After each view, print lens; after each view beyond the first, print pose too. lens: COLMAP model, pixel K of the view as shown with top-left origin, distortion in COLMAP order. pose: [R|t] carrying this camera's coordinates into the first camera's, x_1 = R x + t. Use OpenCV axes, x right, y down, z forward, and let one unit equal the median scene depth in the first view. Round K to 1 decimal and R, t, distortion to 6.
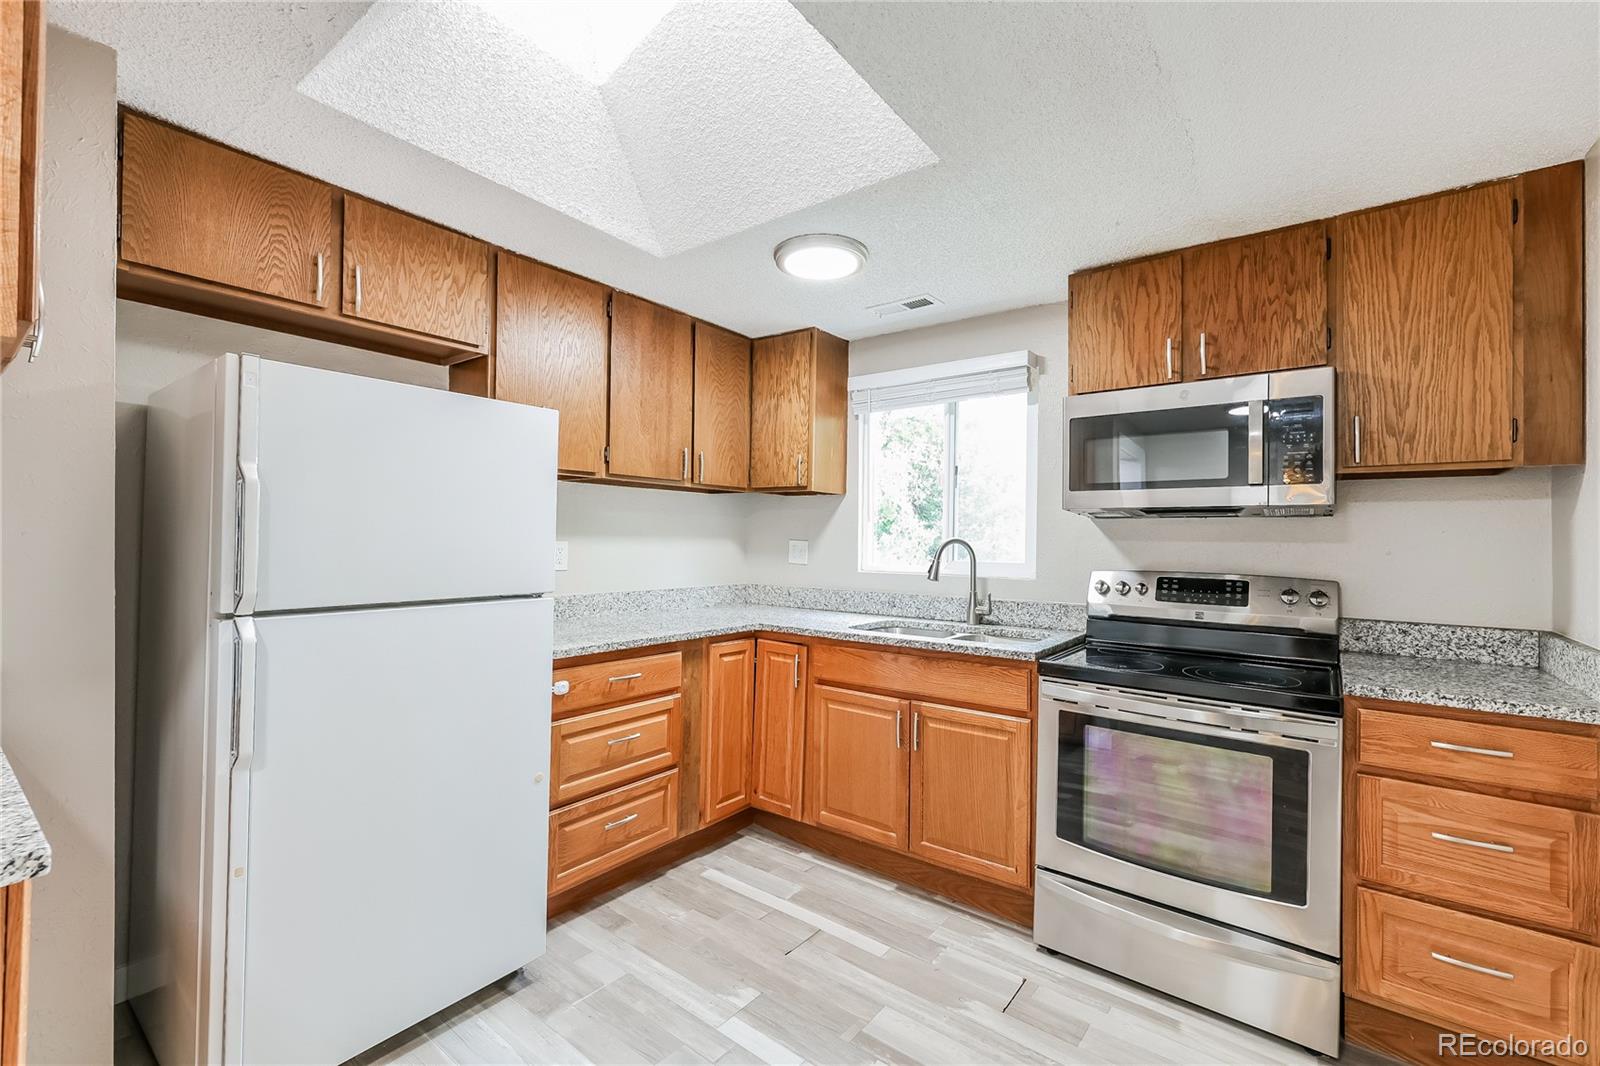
lens RADIAL K [[683.3, 0, 792.3], [0, 683.3, 531.9], [0, 0, 1]] dist [0.000698, -0.000064]
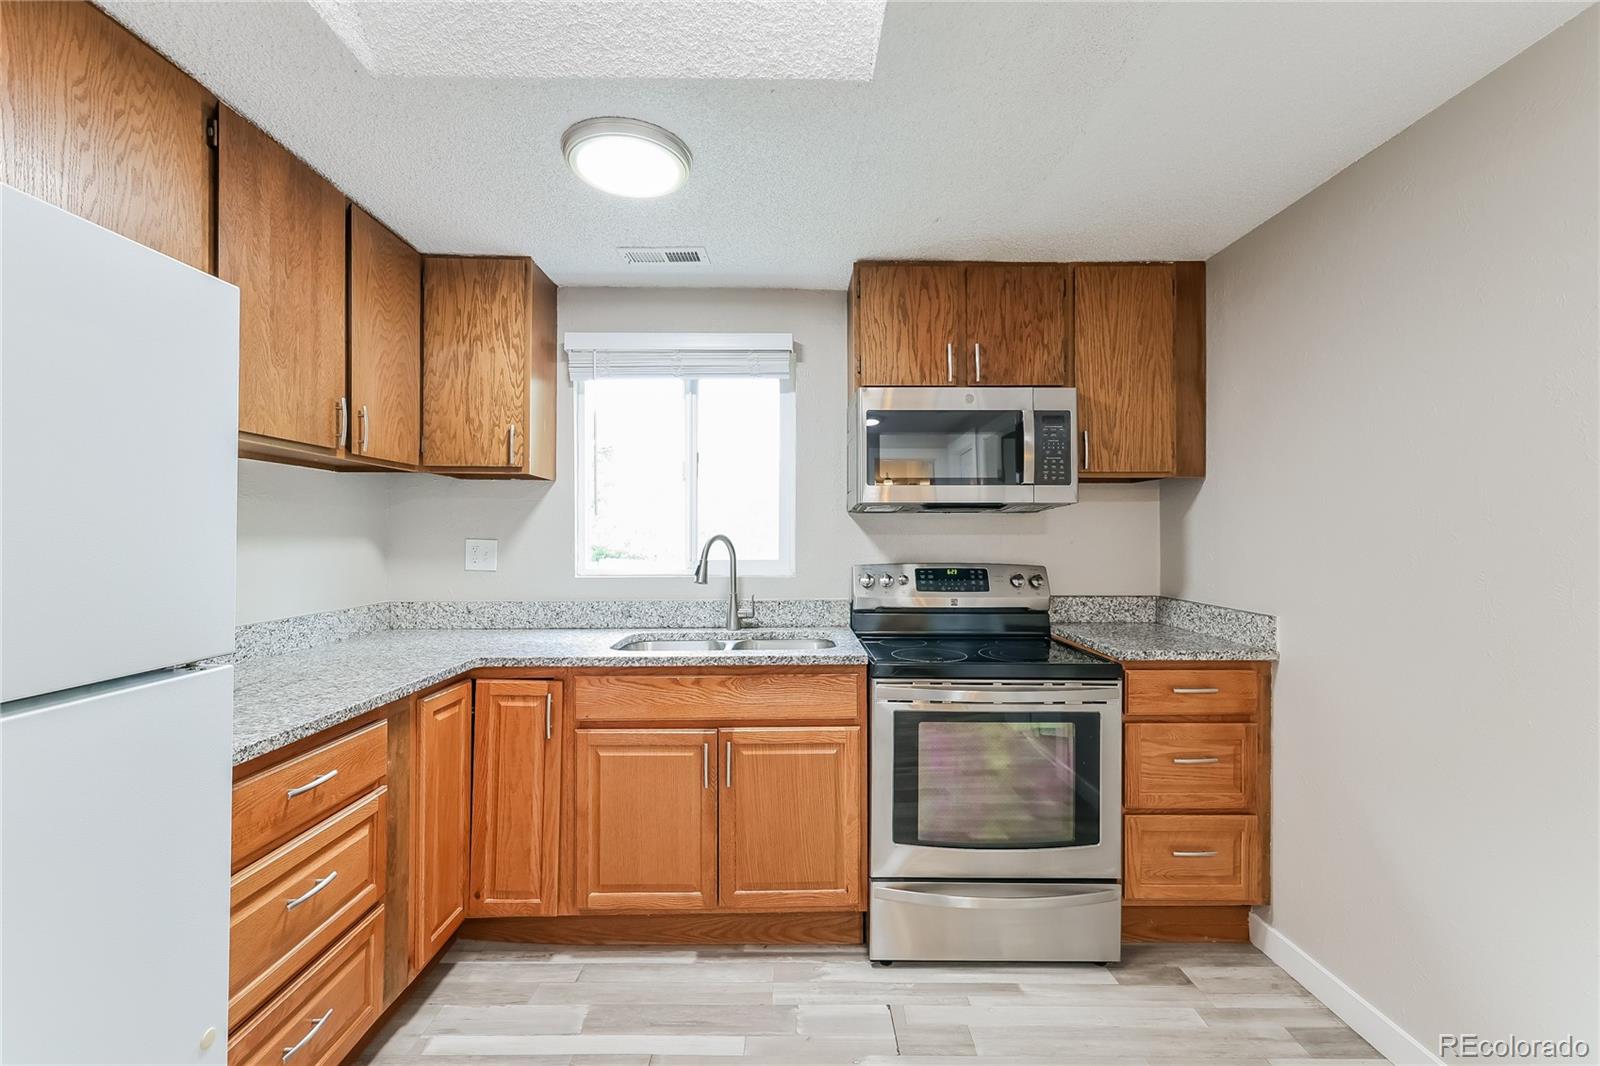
lens RADIAL K [[683.3, 0, 800.1], [0, 683.3, 534.3], [0, 0, 1]] dist [0.000698, -0.000064]
pose [[0.783920, -0.012631, 0.620734, -0.278034], [0.004327, 0.999880, 0.014881, -0.003999], [-0.620847, -0.008979, 0.783880, 0.295600]]
